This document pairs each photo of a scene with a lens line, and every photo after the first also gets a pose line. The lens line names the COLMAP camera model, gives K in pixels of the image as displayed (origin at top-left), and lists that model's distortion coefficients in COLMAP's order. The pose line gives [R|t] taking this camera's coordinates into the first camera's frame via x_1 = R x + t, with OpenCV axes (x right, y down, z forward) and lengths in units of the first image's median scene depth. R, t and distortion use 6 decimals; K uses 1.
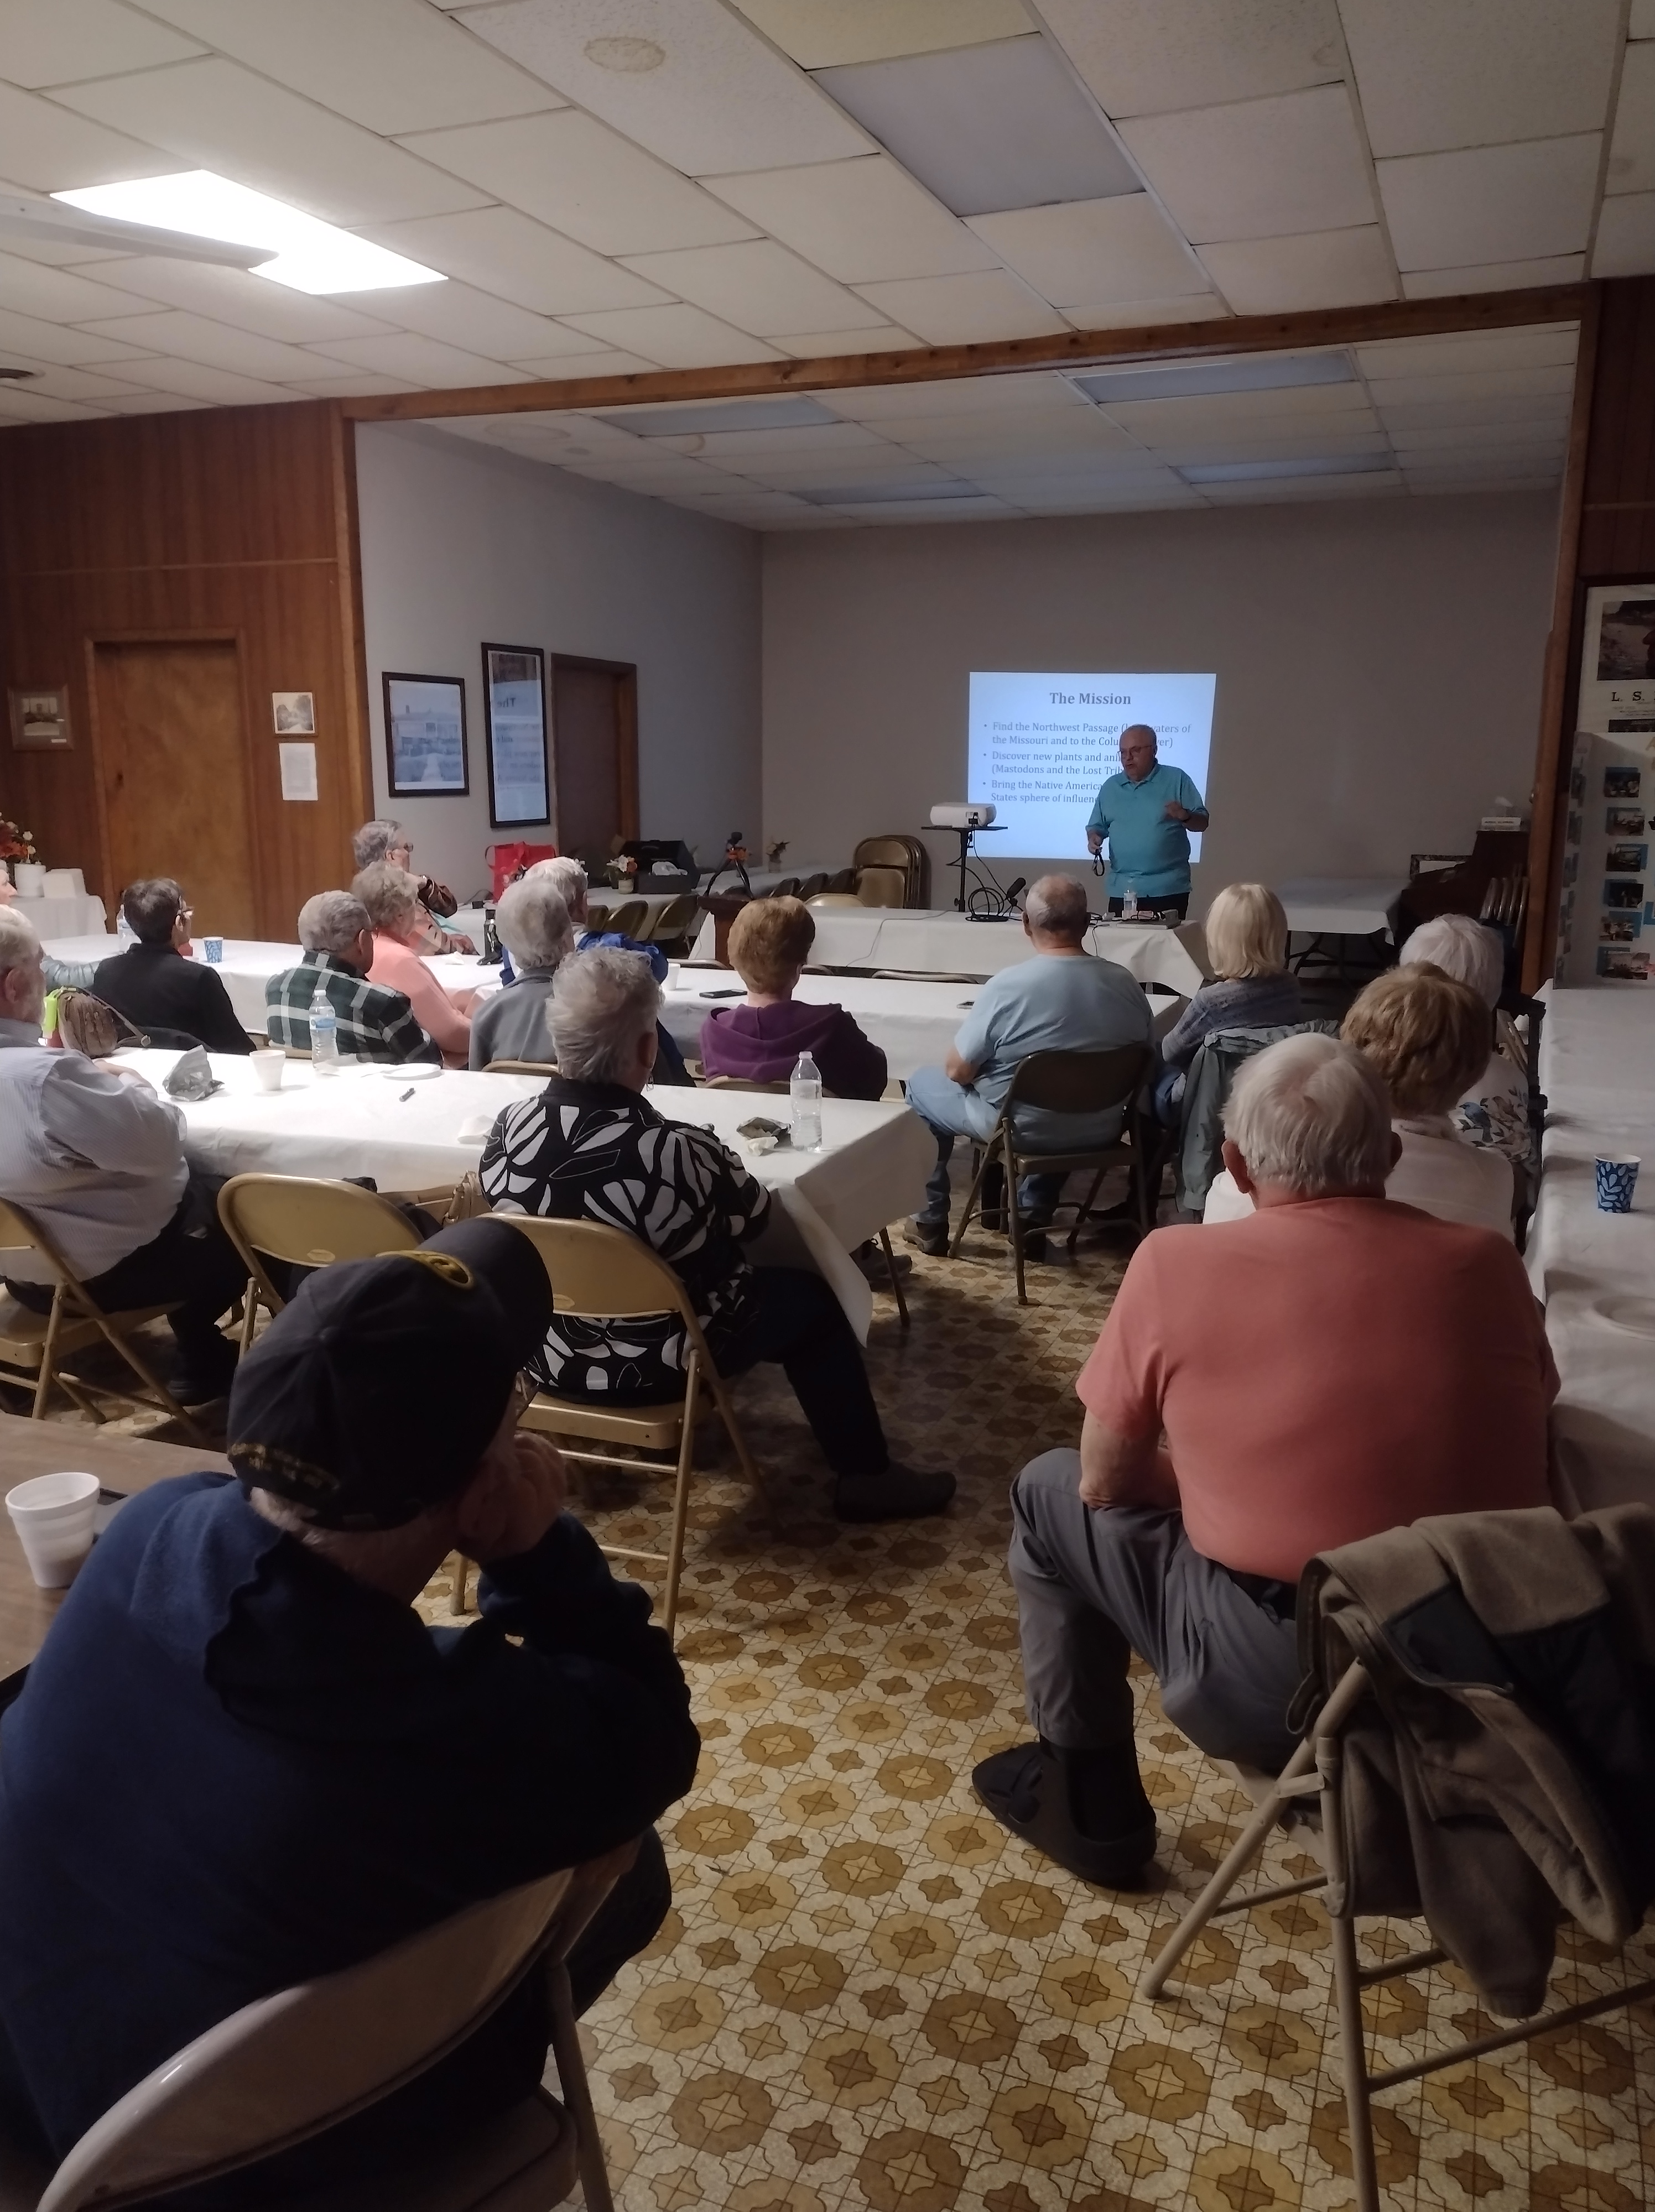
lens RADIAL K [[1680.7, 0, 807.1], [0, 1680.7, 1100.6], [0, 0, 1]] dist [0.056544, -0.070260]
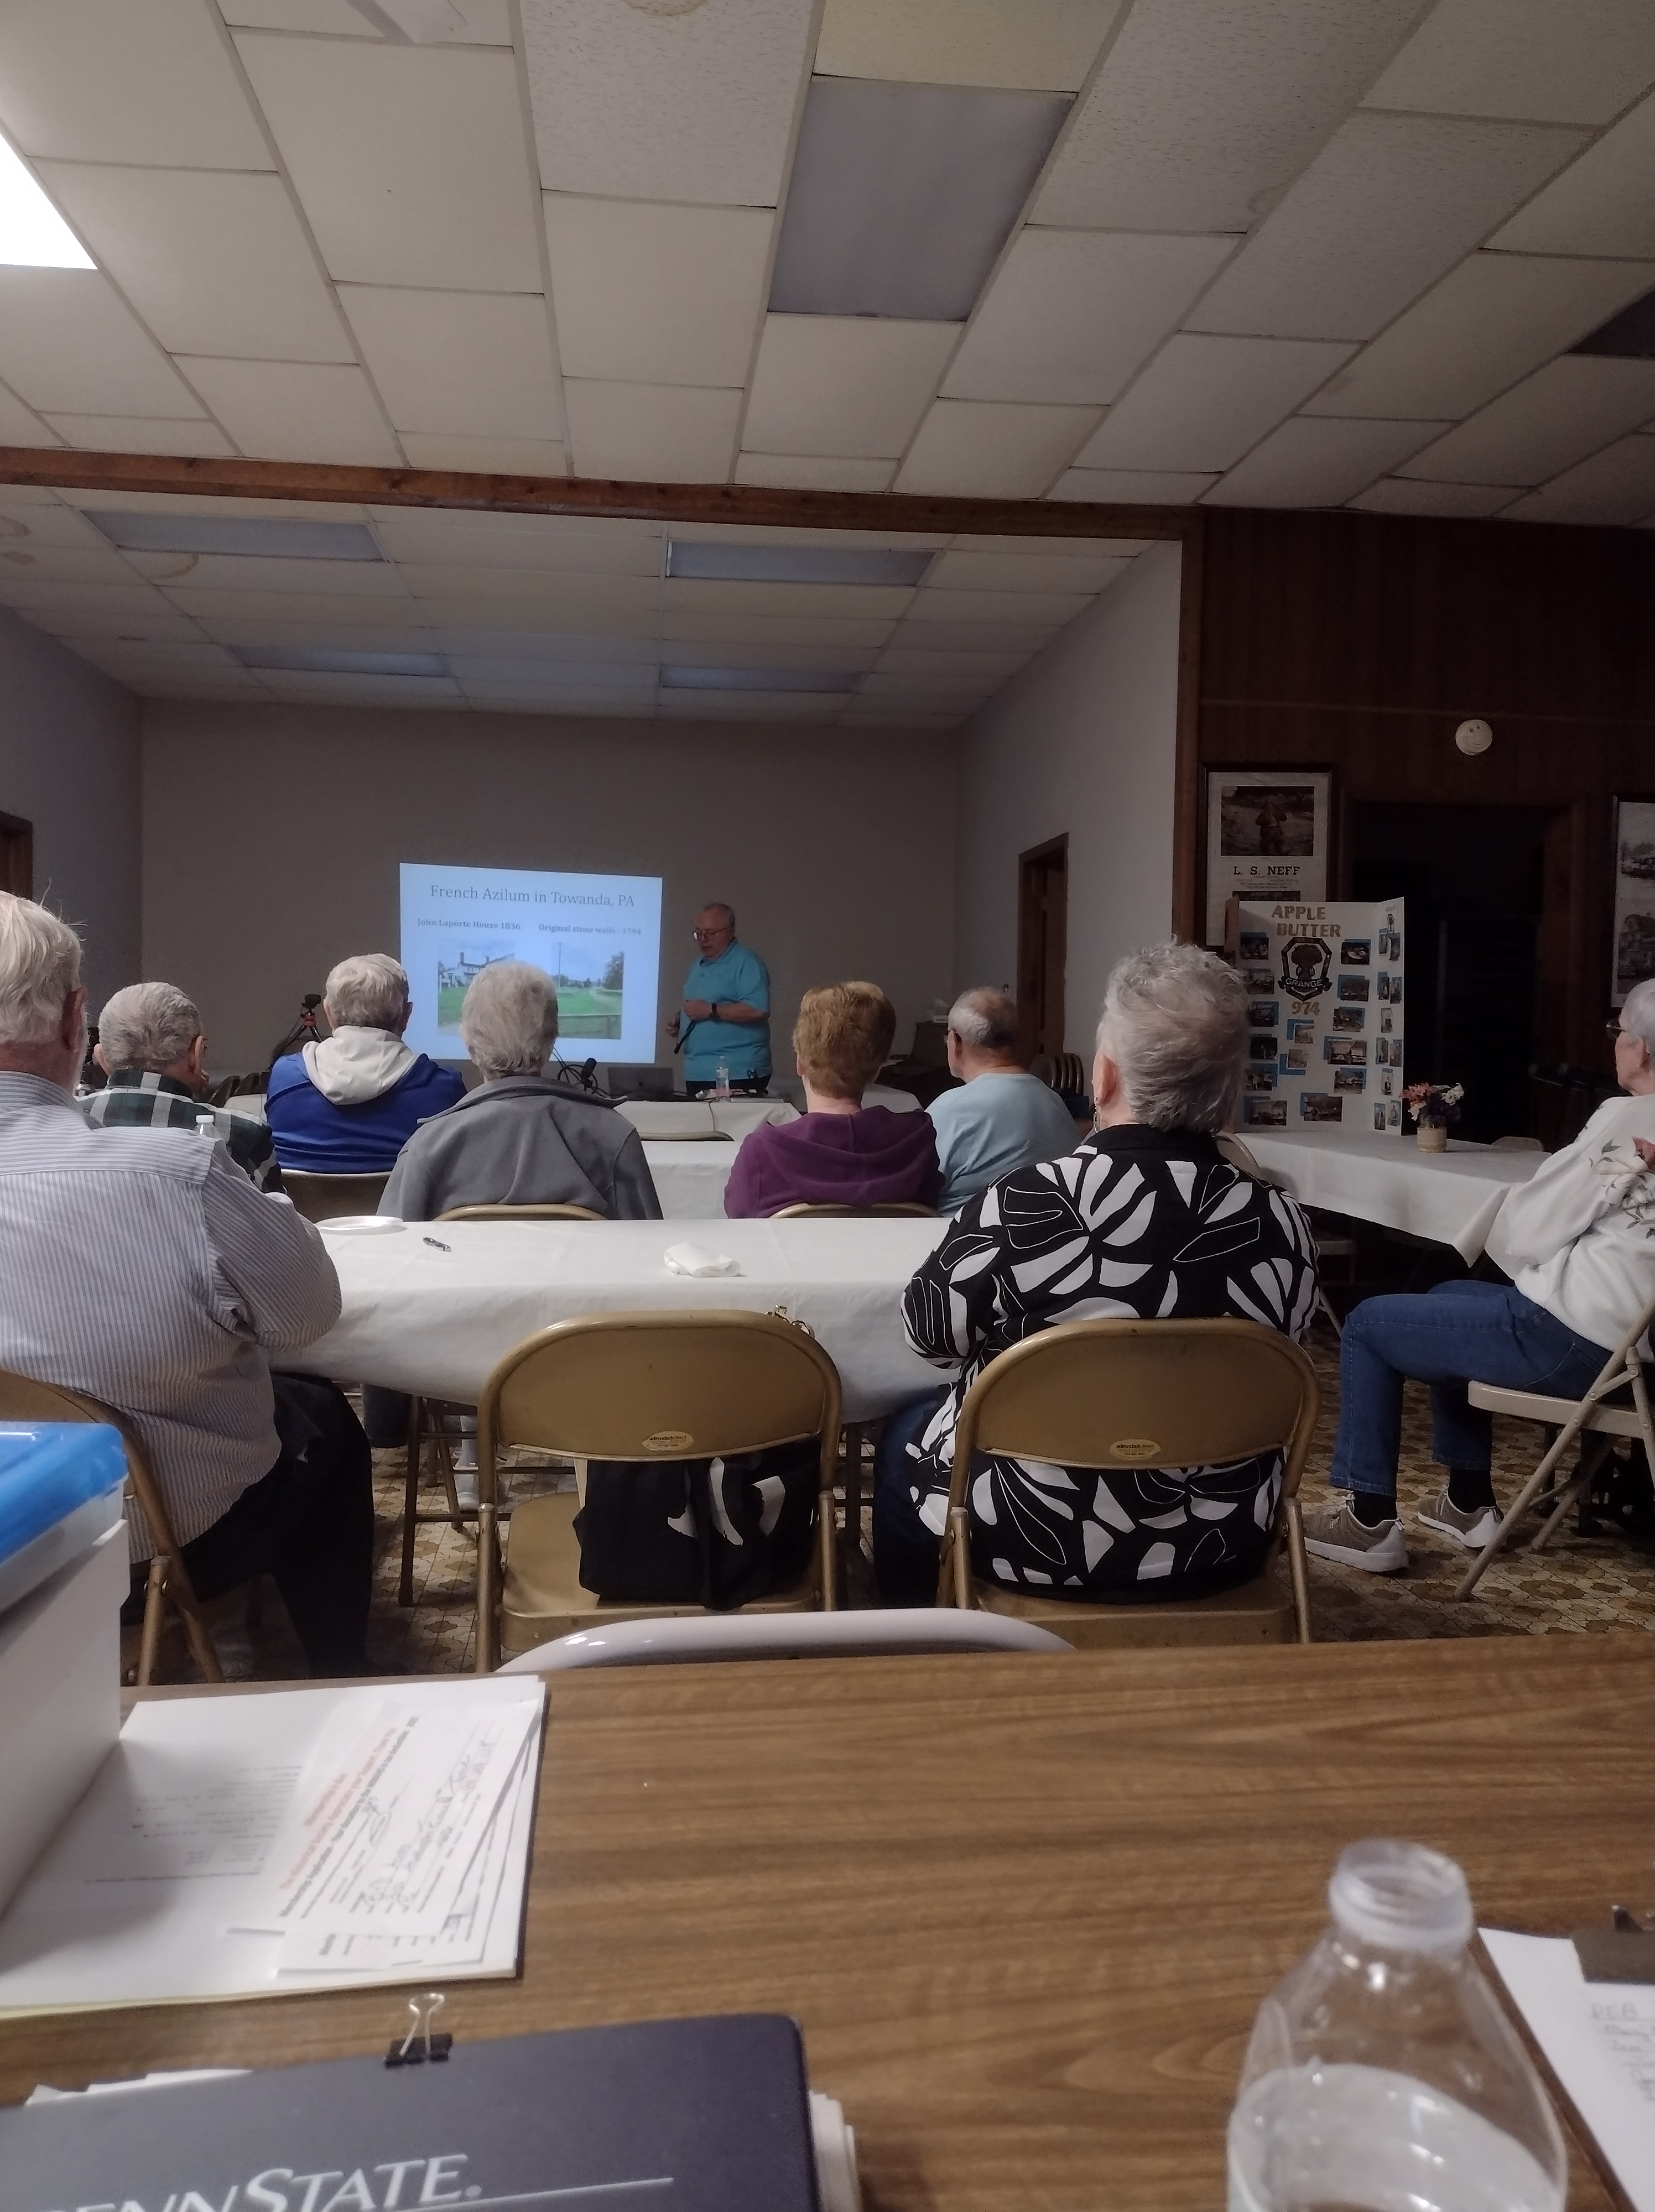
lens RADIAL K [[1680.7, 0, 827.1], [0, 1680.7, 1041.4], [0, 0, 1]] dist [0.056544, -0.070260]
pose [[0.872547, 0.007427, 0.488474, -0.289743], [0.084493, 0.982522, -0.165867, 0.029680], [-0.481169, 0.185999, 0.856668, 0.216557]]
